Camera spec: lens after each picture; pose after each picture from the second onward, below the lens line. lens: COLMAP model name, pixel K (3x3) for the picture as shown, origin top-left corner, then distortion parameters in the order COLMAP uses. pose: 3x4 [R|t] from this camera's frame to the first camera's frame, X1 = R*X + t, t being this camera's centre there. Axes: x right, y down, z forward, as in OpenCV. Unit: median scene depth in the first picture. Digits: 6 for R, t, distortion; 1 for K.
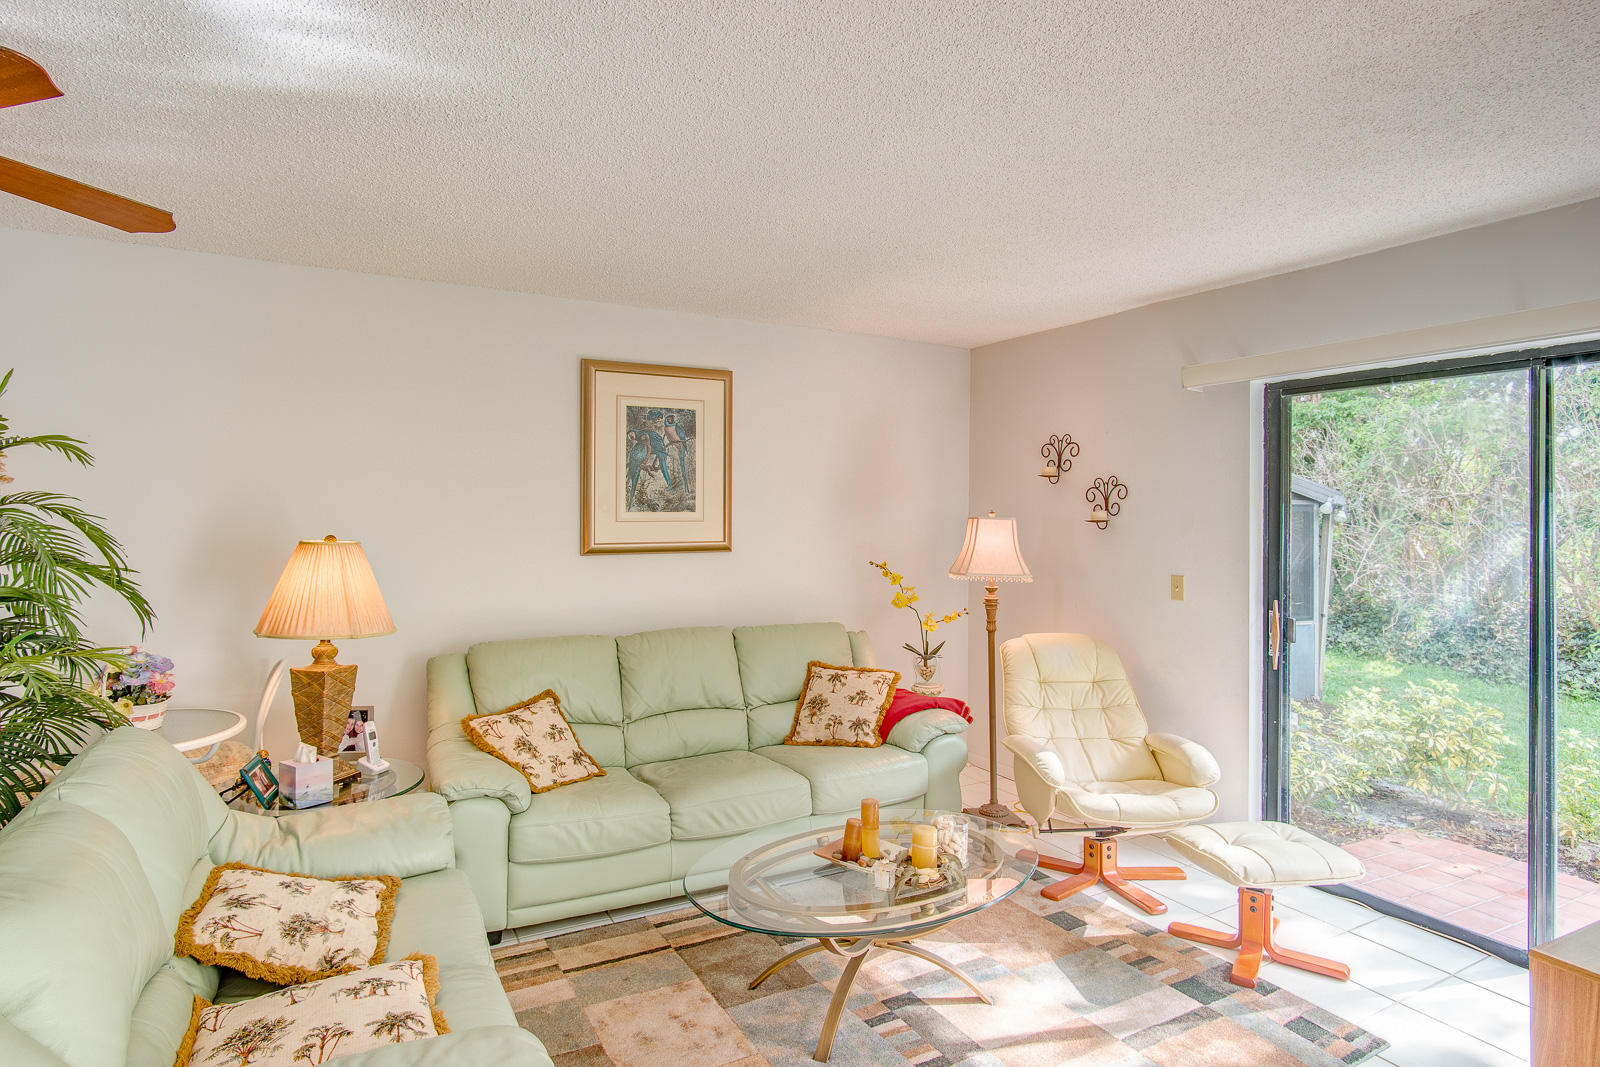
lens RADIAL K [[857.5, 0, 799.7], [0, 857.5, 495.0], [0, 0, 1]] dist [-0.015669, 0.000476]
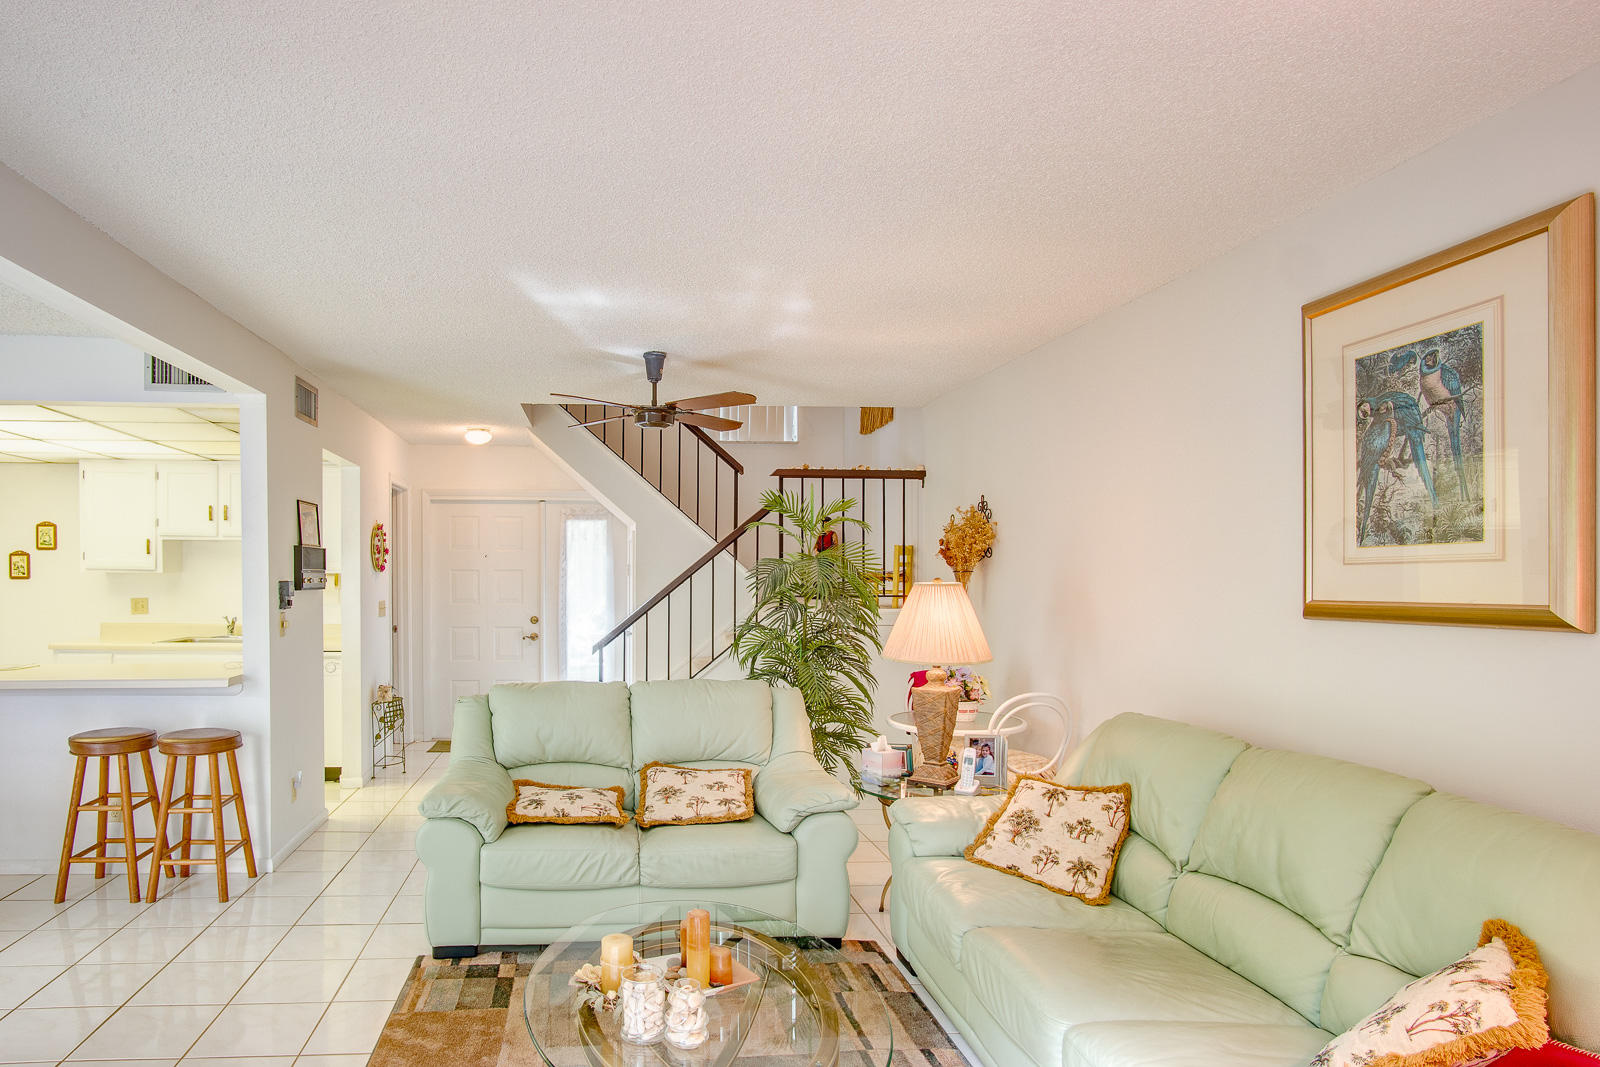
lens RADIAL K [[909.9, 0, 668.5], [0, 909.9, 589.0], [0, 0, 1]] dist [-0.013022, 0.001392]
pose [[-0.408152, 0.005351, -0.912899, 0.559960], [0.016426, 0.999864, -0.001483, 0.043338], [0.912766, -0.015600, -0.408184, 0.872737]]
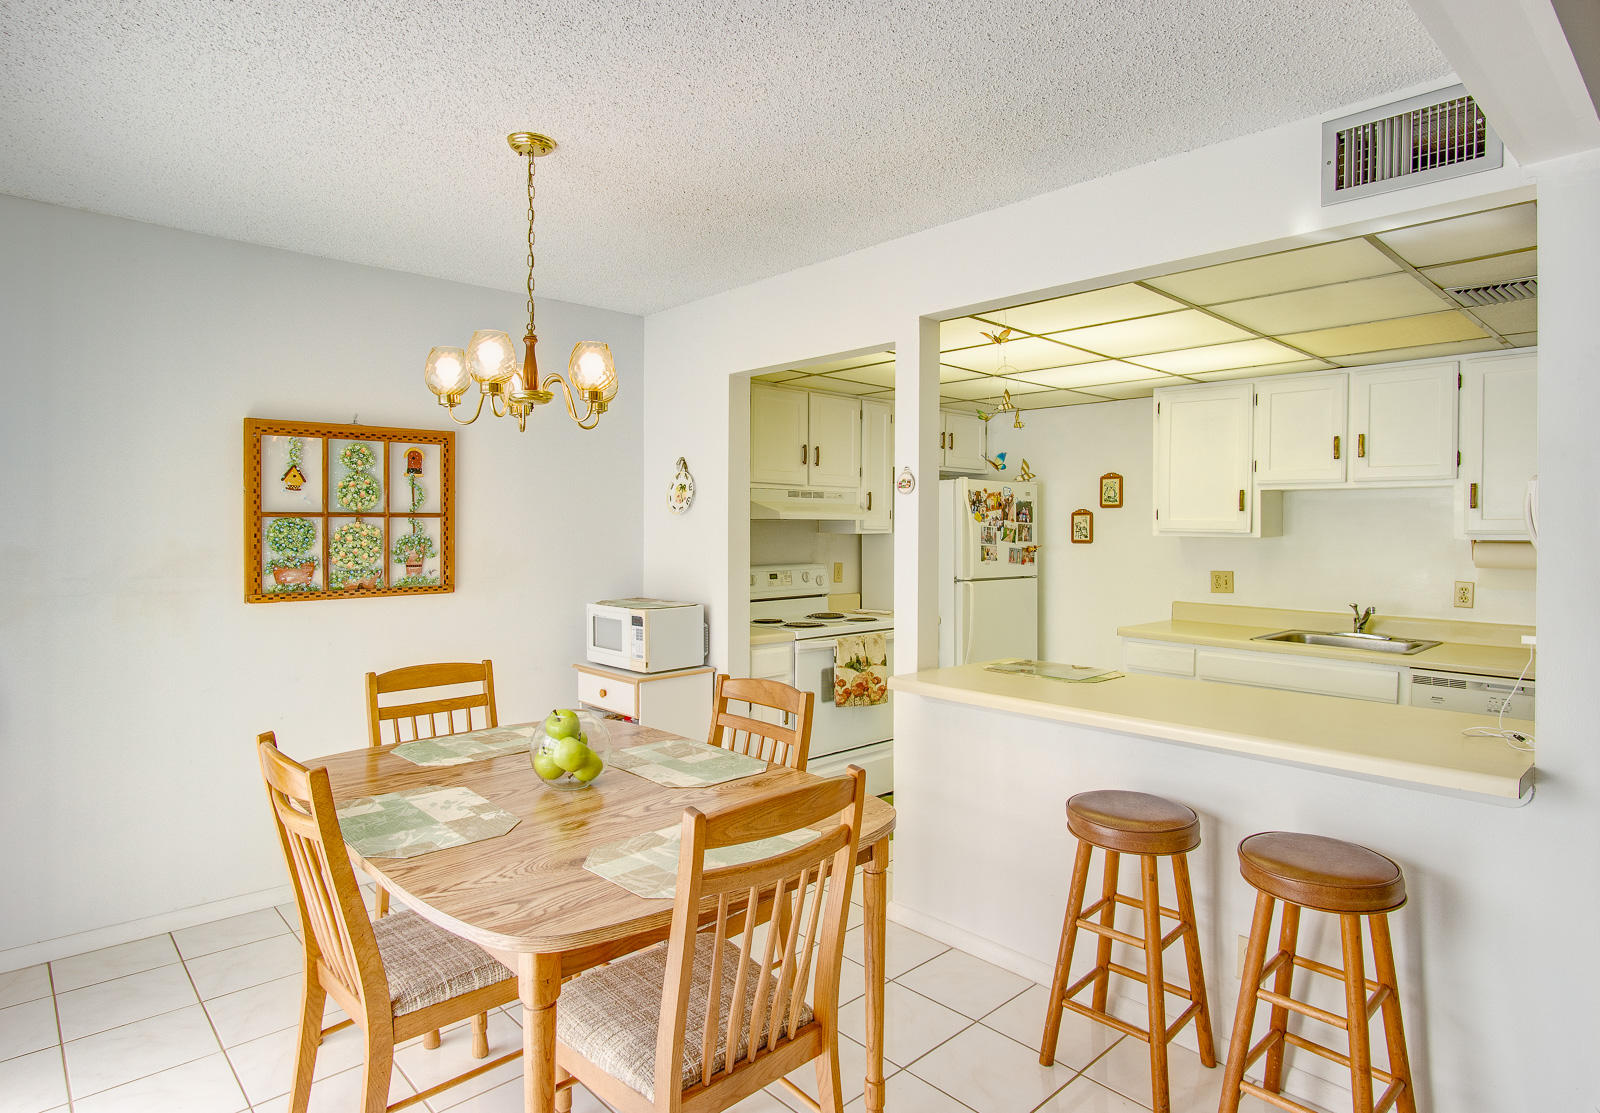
lens RADIAL K [[898.2, 0, 792.9], [0, 898.2, 542.4], [0, 0, 1]] dist [-0.023667, -0.000805]
pose [[-0.970707, -0.009089, -0.240095, 0.302589], [-0.007011, 0.999930, -0.009507, 0.019311], [0.240165, -0.007545, -0.970703, 0.358298]]
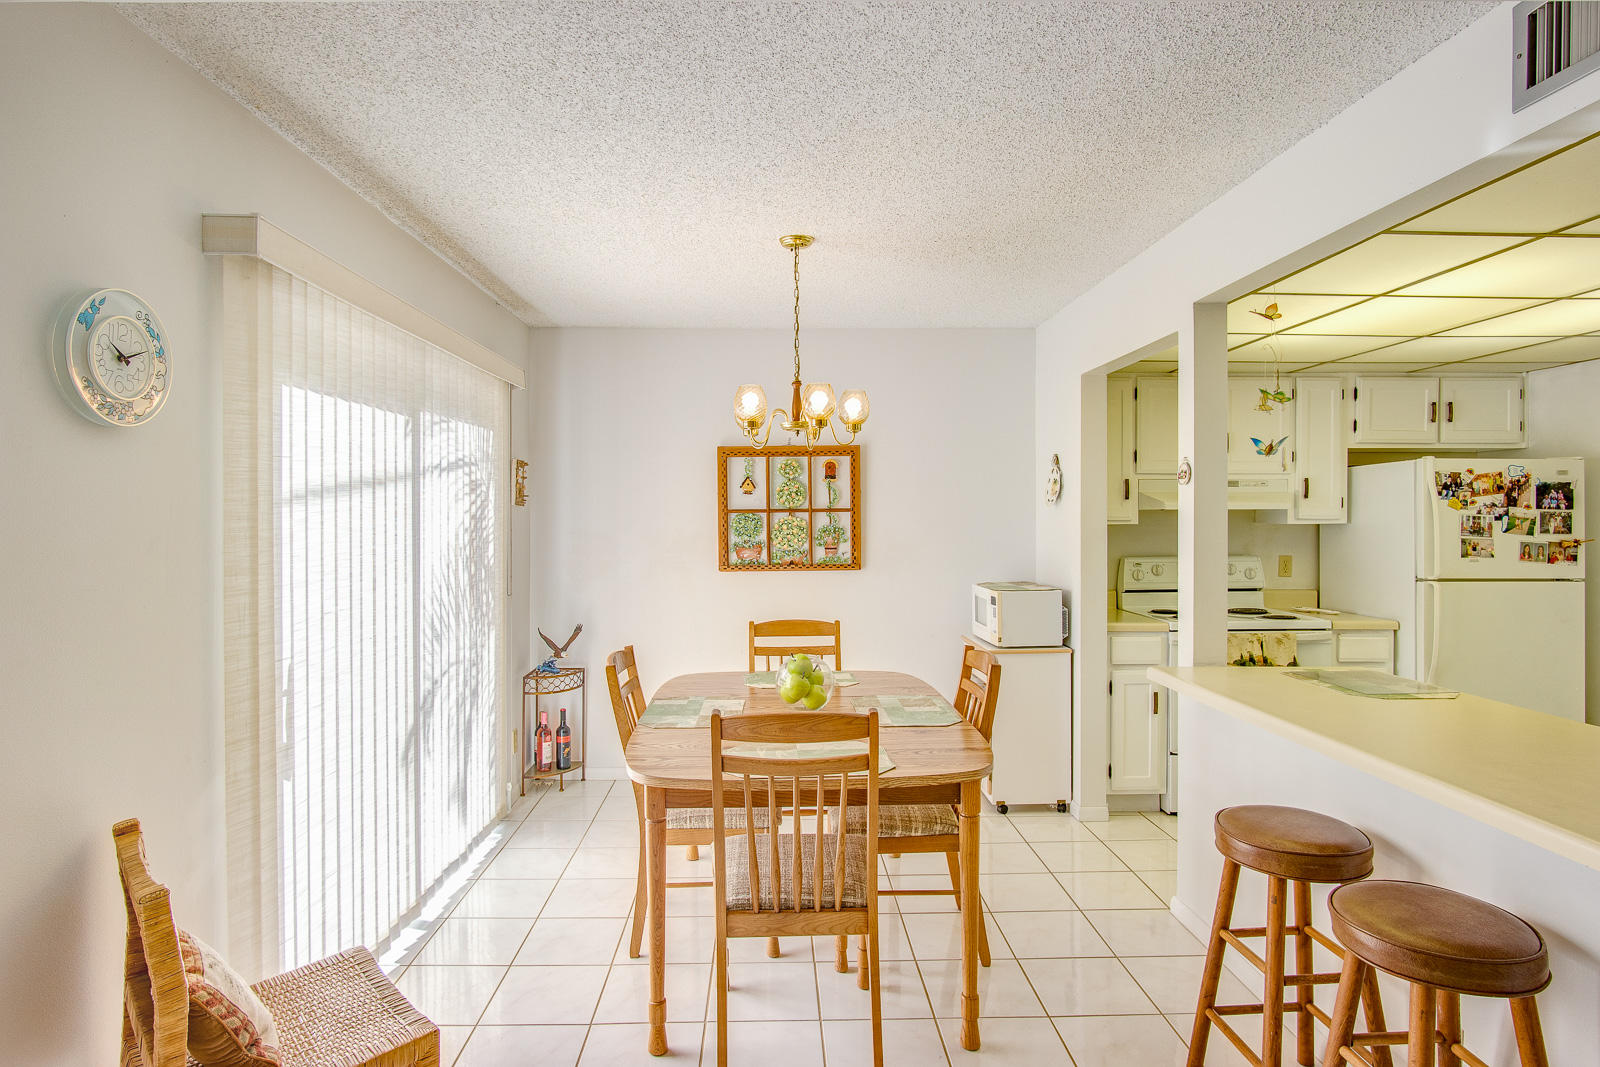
lens RADIAL K [[866.2, 0, 775.8], [0, 866.2, 529.3], [0, 0, 1]] dist [-0.009081, -0.000034]
pose [[-0.879000, -0.014510, 0.476601, -0.034688], [-0.017077, 0.999854, -0.001055, 0.013641], [-0.476516, -0.009066, -0.879119, 0.444394]]
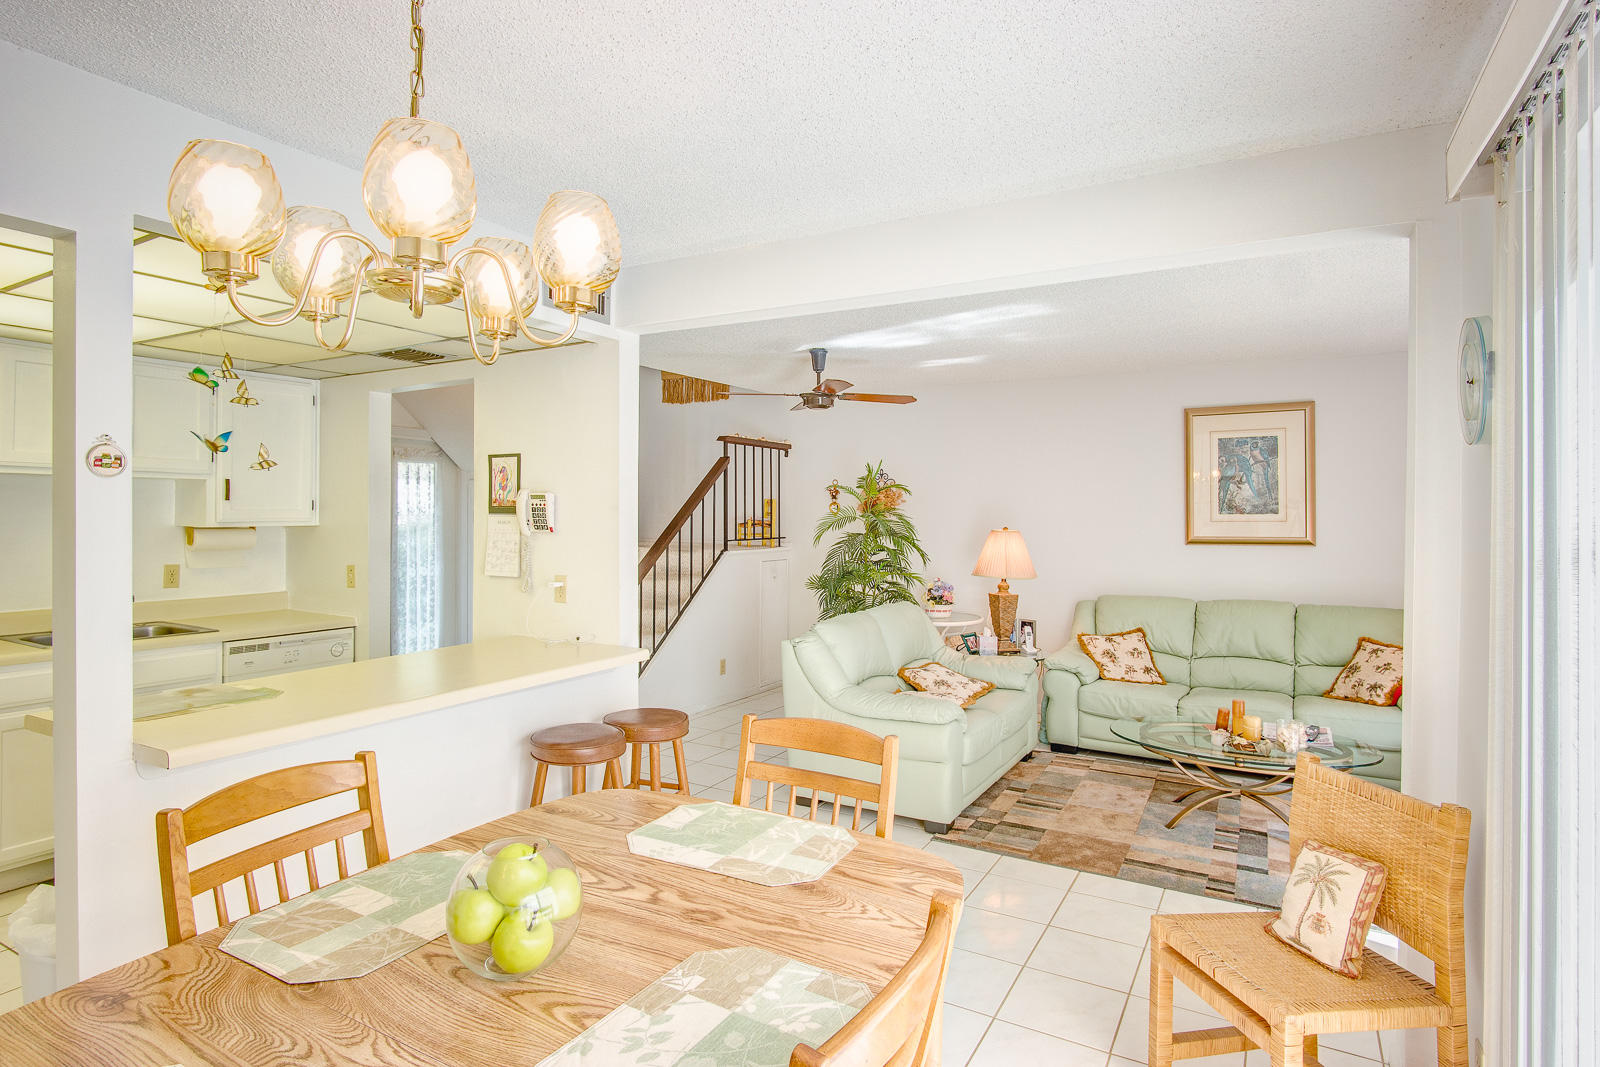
lens RADIAL K [[849.3, 0, 811.0], [0, 849.3, 515.4], [0, 0, 1]] dist [-0.022382, -0.000424]
pose [[0.531973, -0.002792, -0.846757, 0.641562], [0.020325, 0.999749, 0.009472, -0.005828], [0.846517, -0.022249, 0.531896, -0.307833]]
